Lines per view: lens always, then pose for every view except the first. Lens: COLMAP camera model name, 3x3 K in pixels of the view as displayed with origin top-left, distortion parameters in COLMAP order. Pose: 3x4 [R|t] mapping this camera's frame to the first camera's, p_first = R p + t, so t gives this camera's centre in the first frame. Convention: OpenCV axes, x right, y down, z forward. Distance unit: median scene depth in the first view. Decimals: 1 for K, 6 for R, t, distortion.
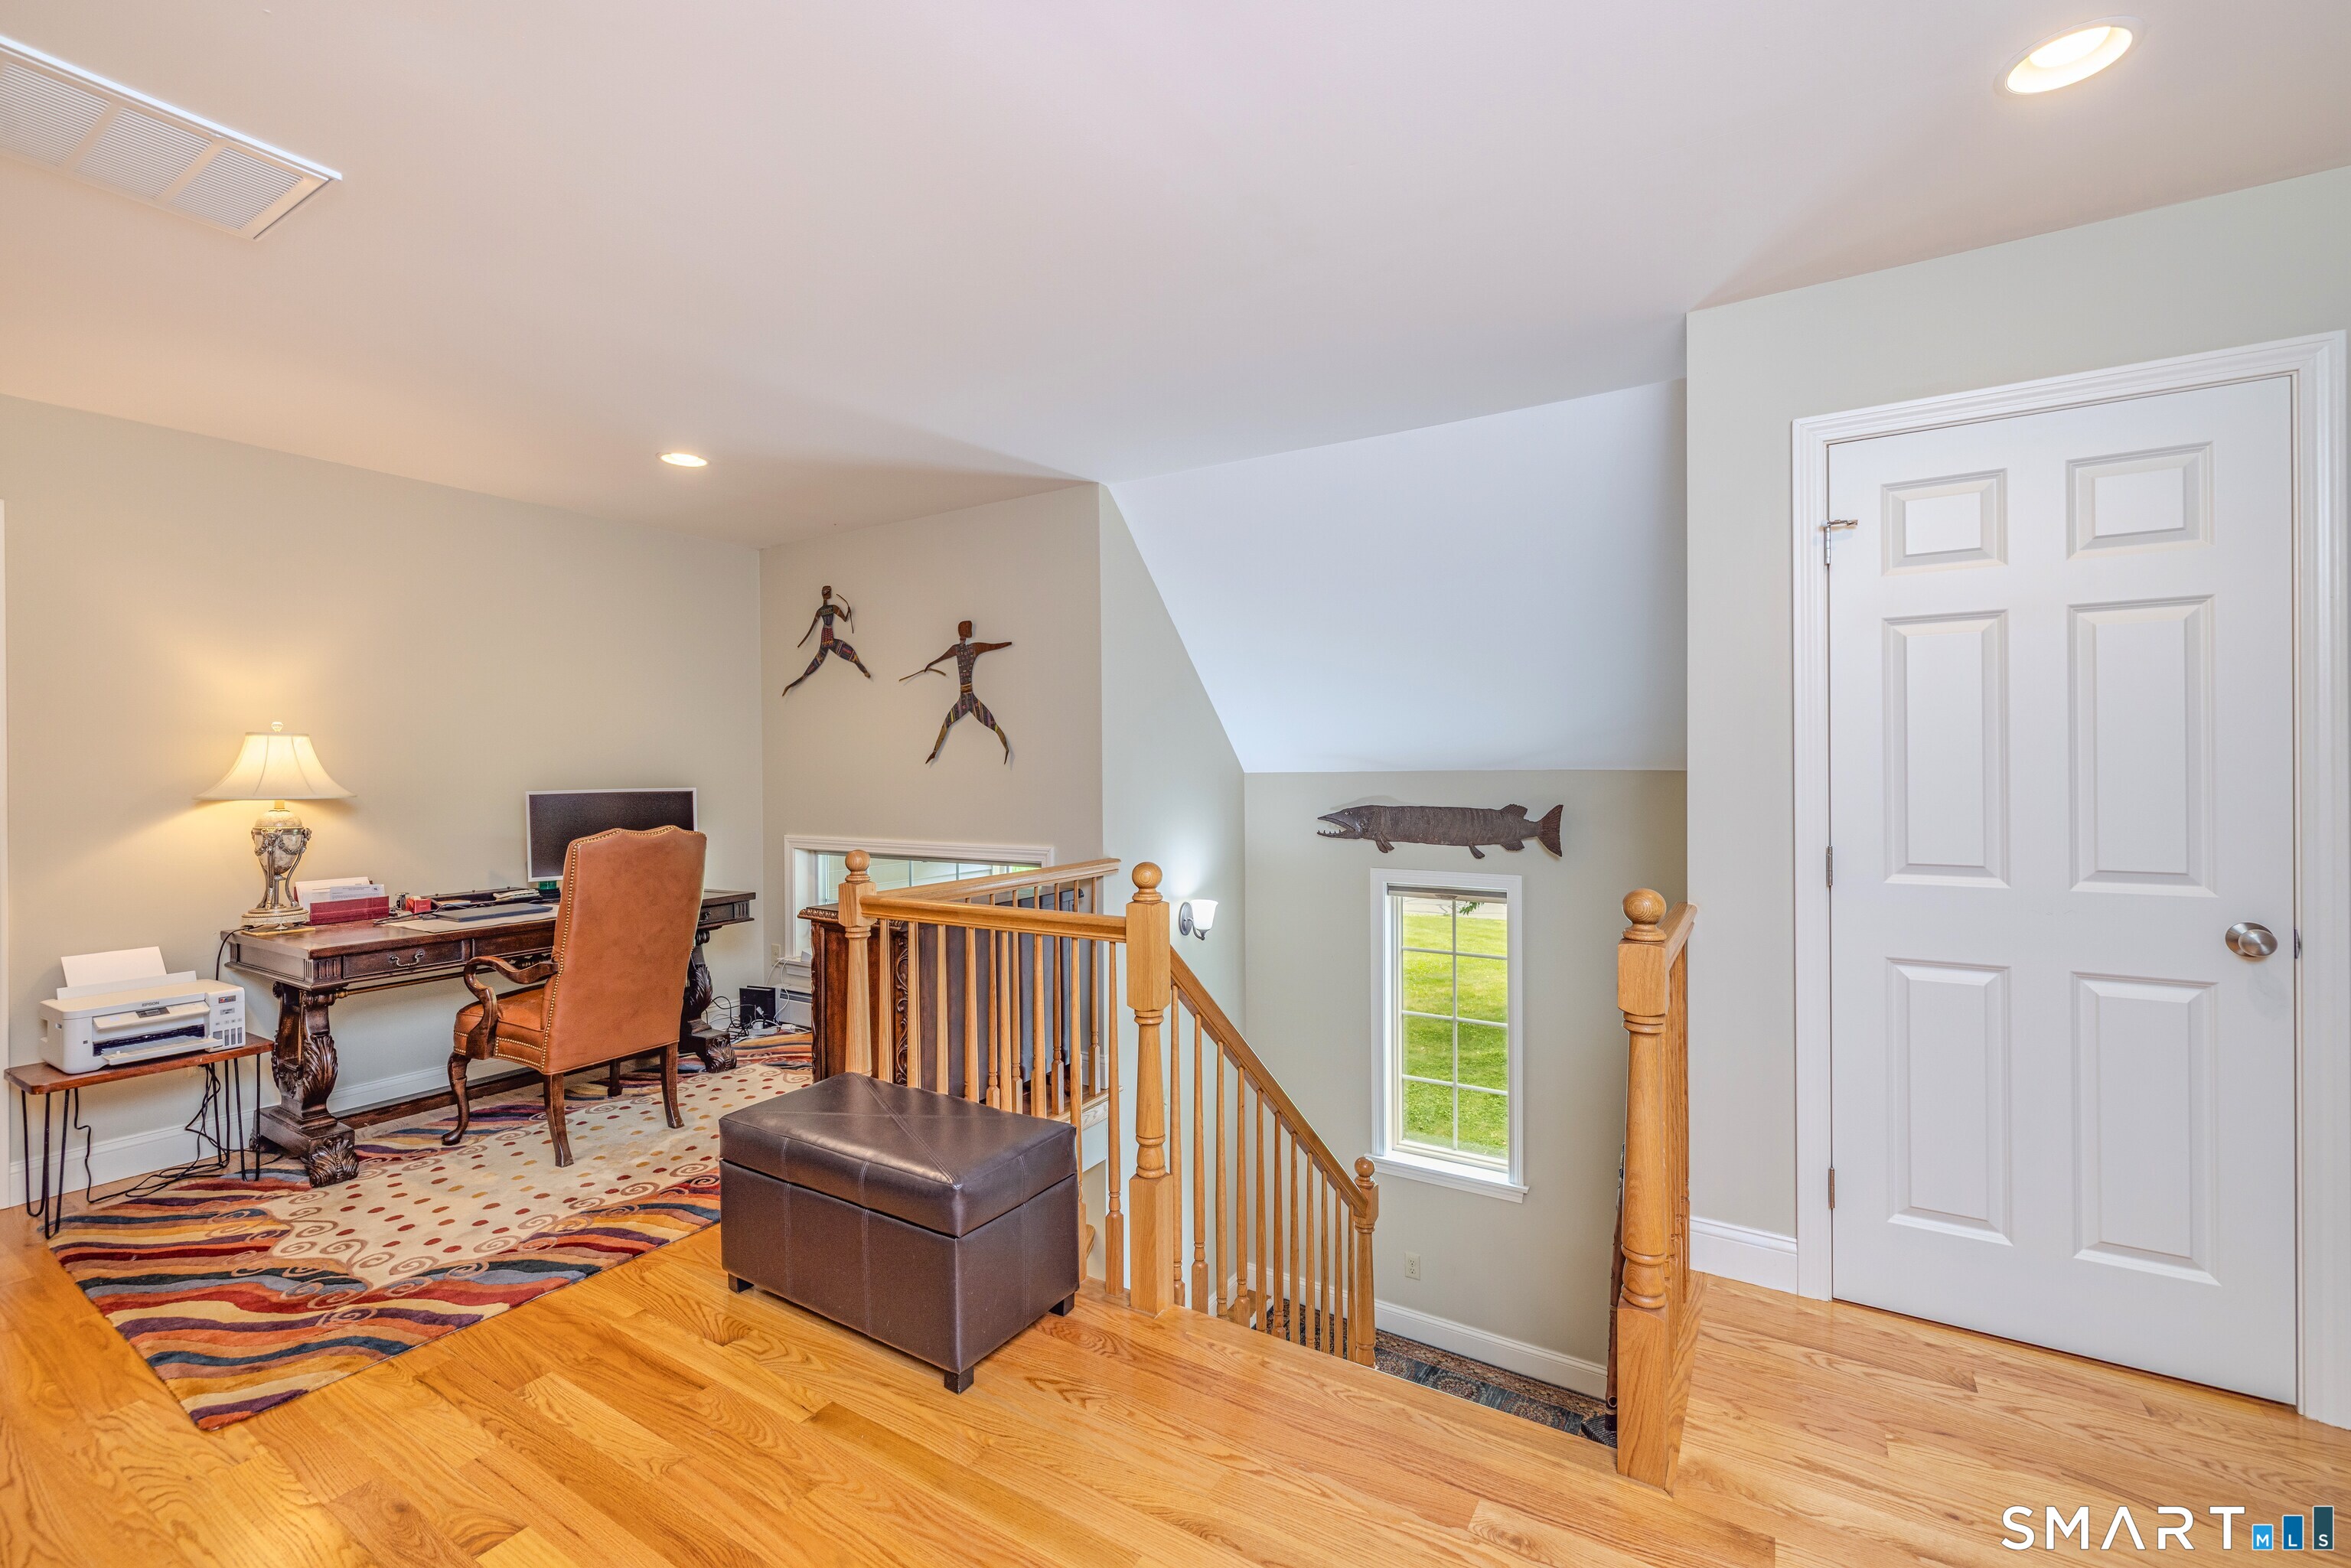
lens RADIAL K [[997.4, 0, 1170.3], [0, 997.4, 774.0], [0, 0, 1]] dist [-0.000014, -0.000140]
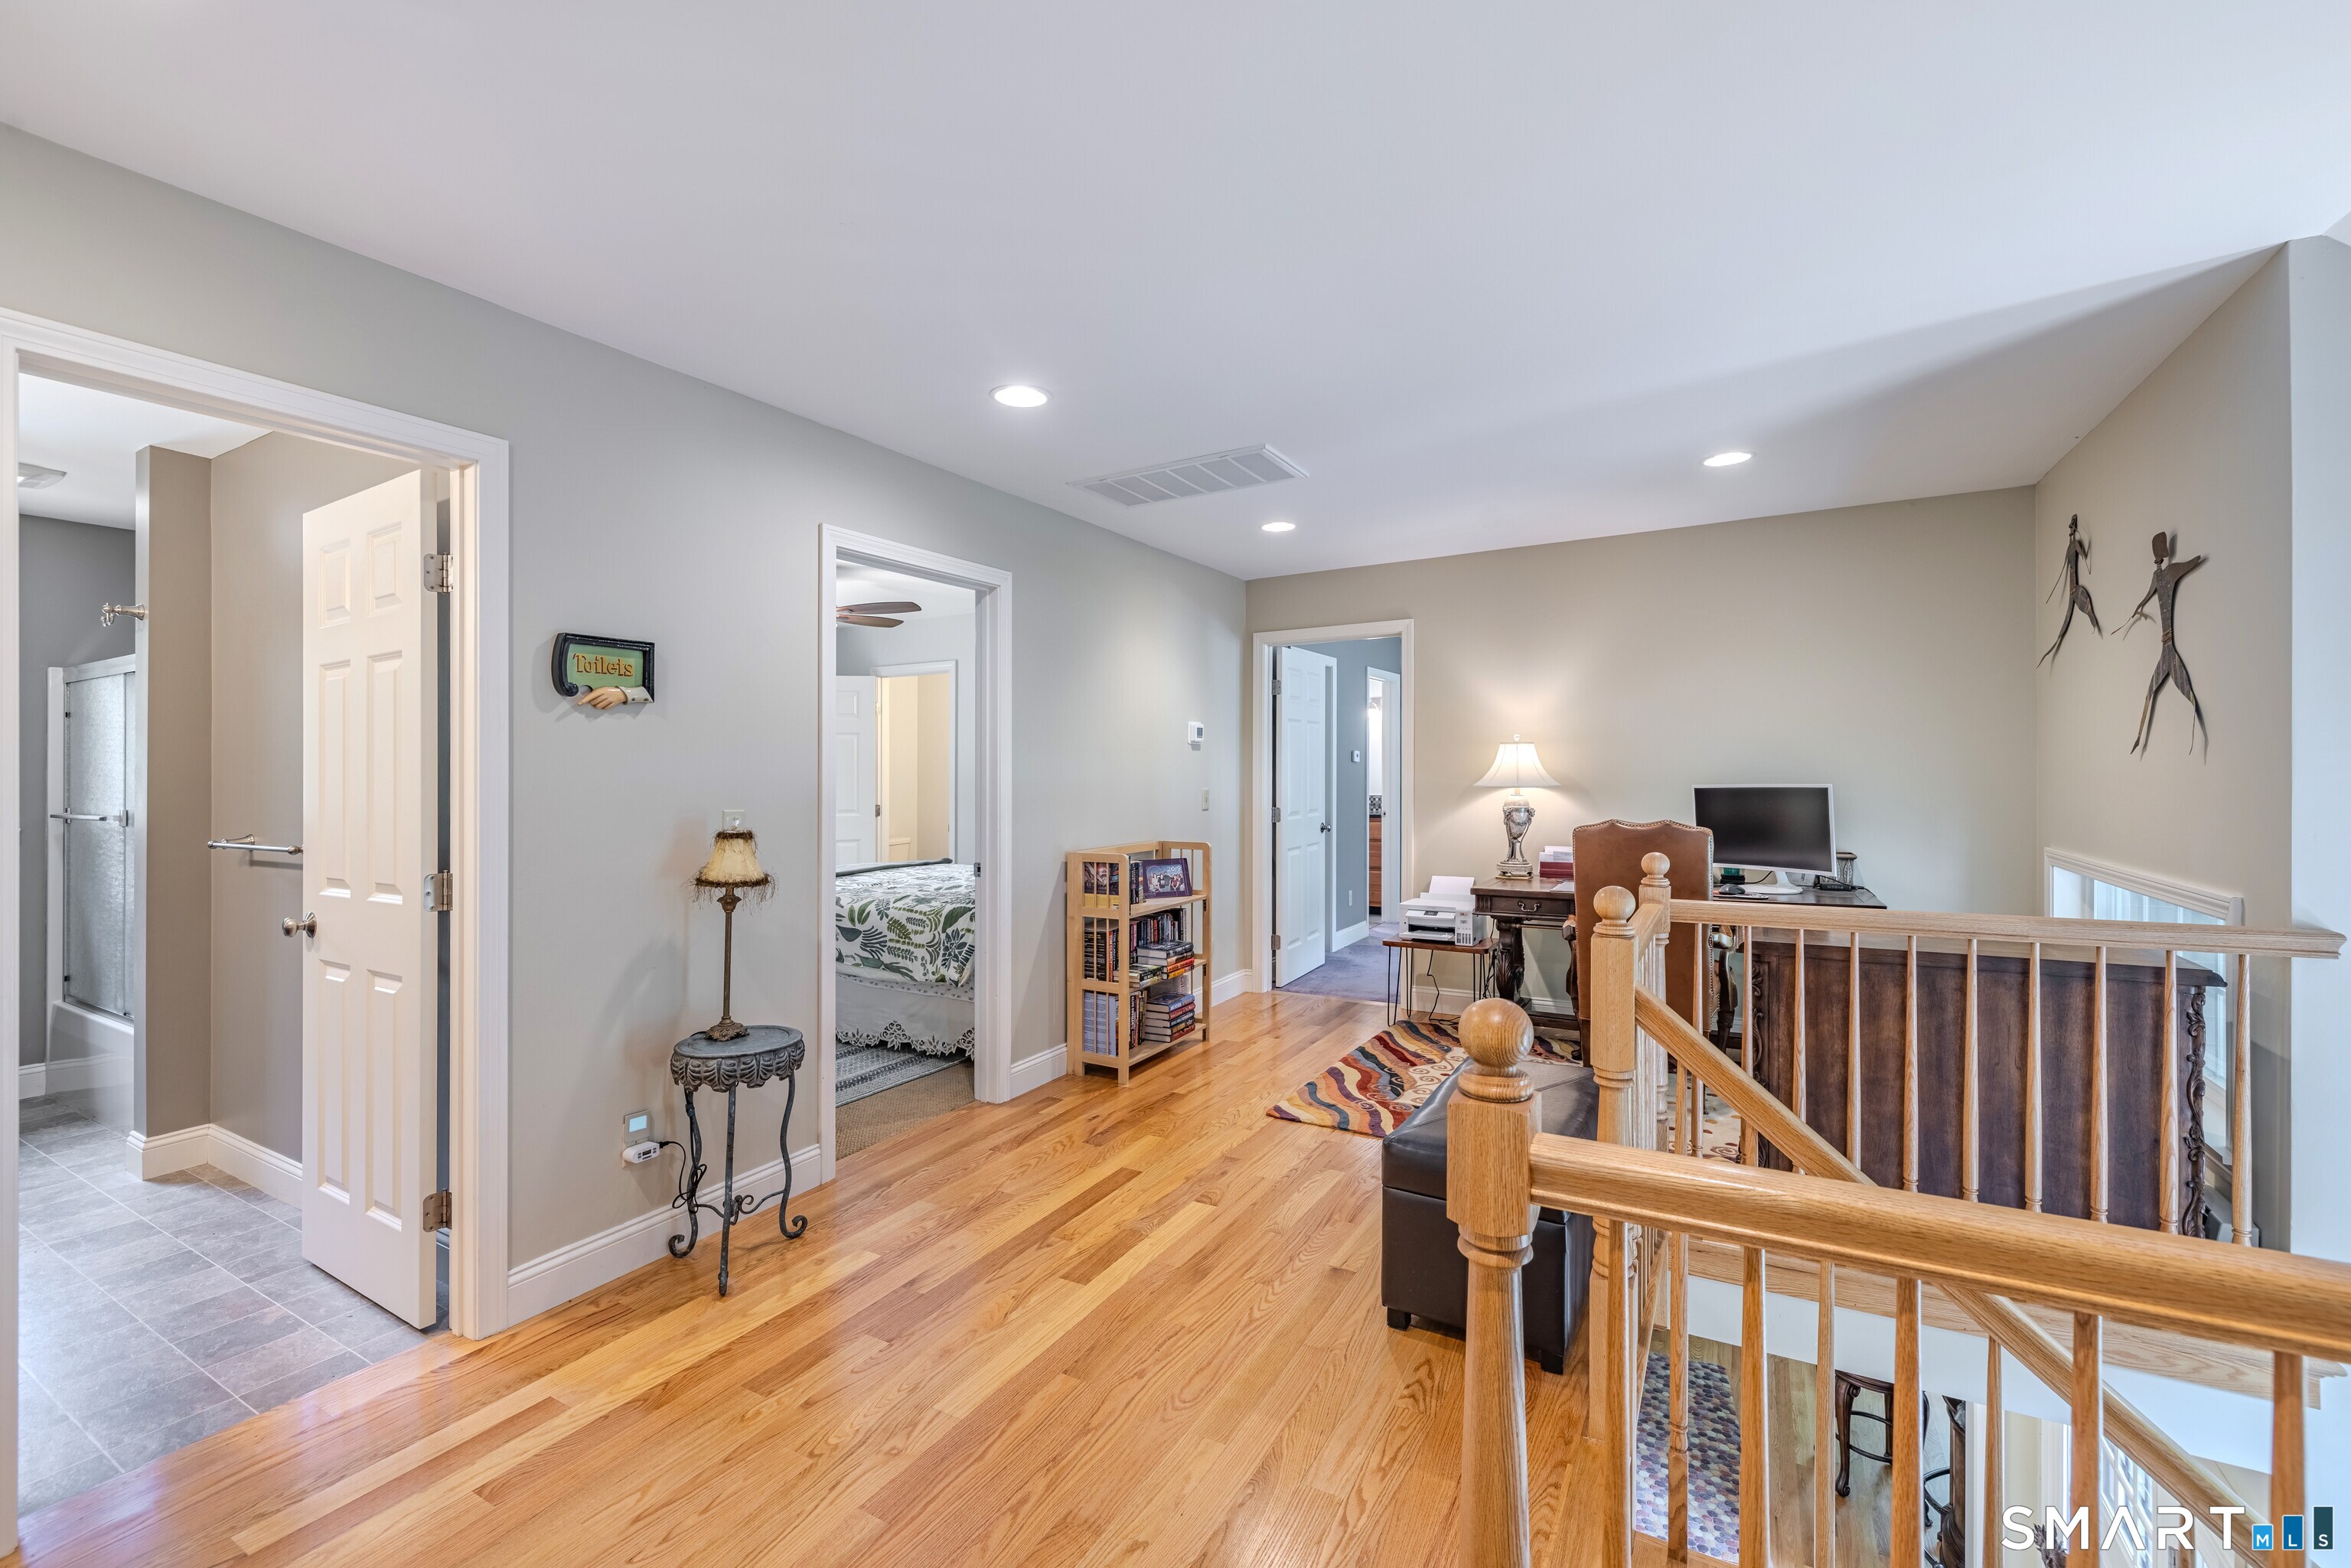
lens RADIAL K [[997.4, 0, 1170.3], [0, 997.4, 774.0], [0, 0, 1]] dist [-0.000014, -0.000140]
pose [[0.038606, 0.005403, -0.999240, 0.696243], [0.003935, 0.999977, 0.005559, -0.006144], [0.999247, -0.004147, 0.038584, 0.551574]]
